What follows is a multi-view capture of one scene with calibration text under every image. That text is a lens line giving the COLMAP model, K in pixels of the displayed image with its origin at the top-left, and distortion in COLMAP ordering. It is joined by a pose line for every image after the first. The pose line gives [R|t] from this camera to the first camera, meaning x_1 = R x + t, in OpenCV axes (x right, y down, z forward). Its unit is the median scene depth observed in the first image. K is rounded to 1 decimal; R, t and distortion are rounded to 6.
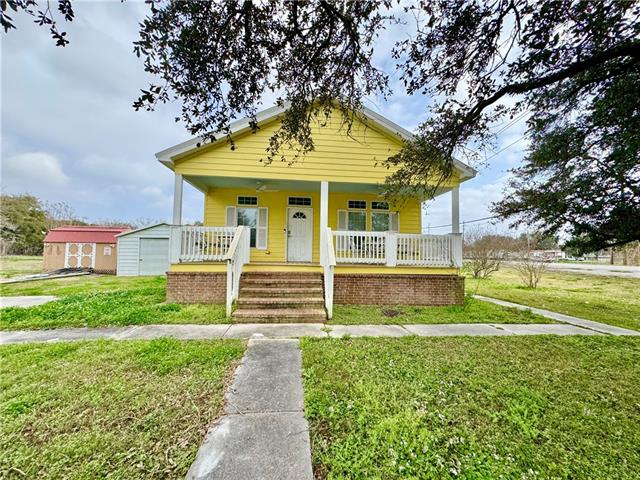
lens RADIAL K [[257.7, 0, 320.0], [0, 257.7, 240.0], [0, 0, 1]] dist [-0.000375, -0.000004]
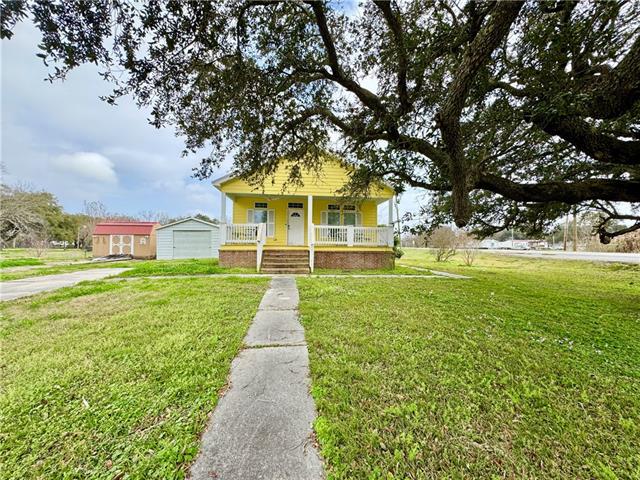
lens RADIAL K [[257.7, 0, 320.0], [0, 257.7, 240.0], [0, 0, 1]] dist [-0.000375, -0.000004]
pose [[0.999929, -0.007124, 0.009549, 0.060863], [0.006806, 0.999432, 0.032992, 0.003969], [-0.009779, -0.032925, 0.999410, -0.647688]]
